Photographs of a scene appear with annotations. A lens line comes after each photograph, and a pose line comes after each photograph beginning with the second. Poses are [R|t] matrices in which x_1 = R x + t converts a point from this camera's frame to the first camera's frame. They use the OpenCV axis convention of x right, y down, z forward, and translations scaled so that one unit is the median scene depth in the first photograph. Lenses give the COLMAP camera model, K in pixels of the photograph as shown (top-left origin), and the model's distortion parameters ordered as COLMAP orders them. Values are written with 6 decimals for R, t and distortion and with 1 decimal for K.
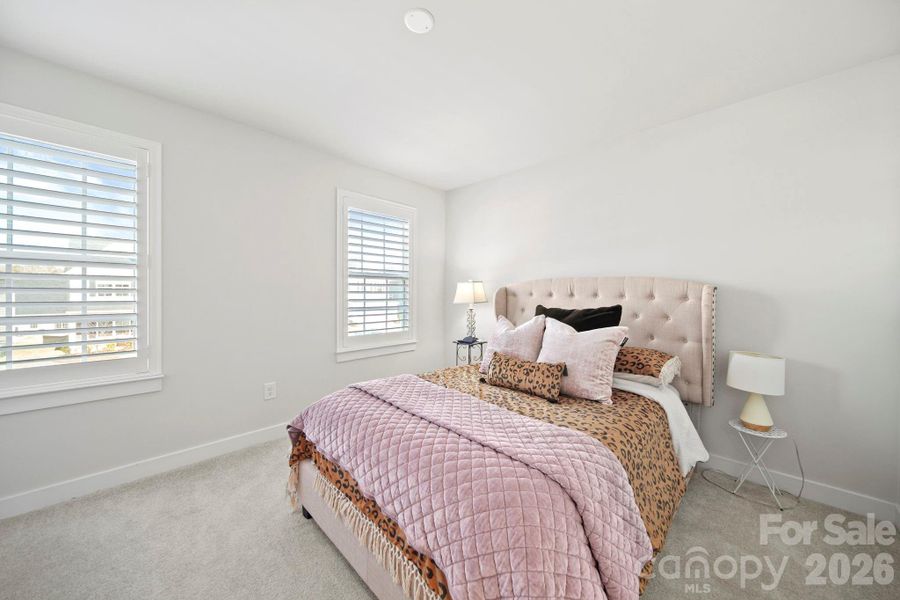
lens RADIAL K [[320.0, 0, 454.3], [0, 320.0, 299.5], [0, 0, 1]] dist [-0.001722, -0.000131]
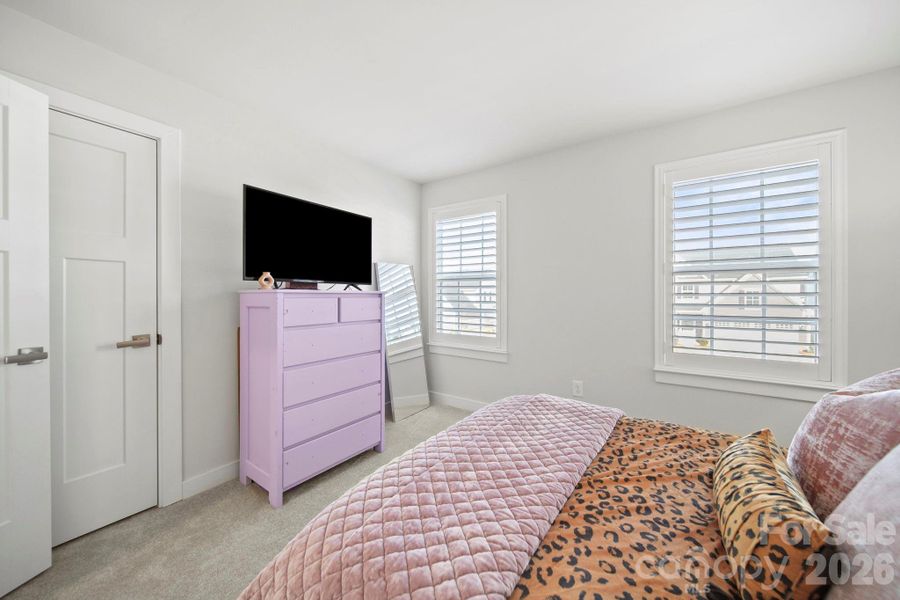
lens RADIAL K [[317.9, 0, 448.8], [0, 317.9, 294.4], [0, 0, 1]] dist [-0.000503, -0.000089]
pose [[0.162868, -0.008835, -0.986608, 0.580112], [-0.017369, 0.999779, -0.011820, -0.007629], [0.986495, 0.019061, 0.162678, 0.617315]]
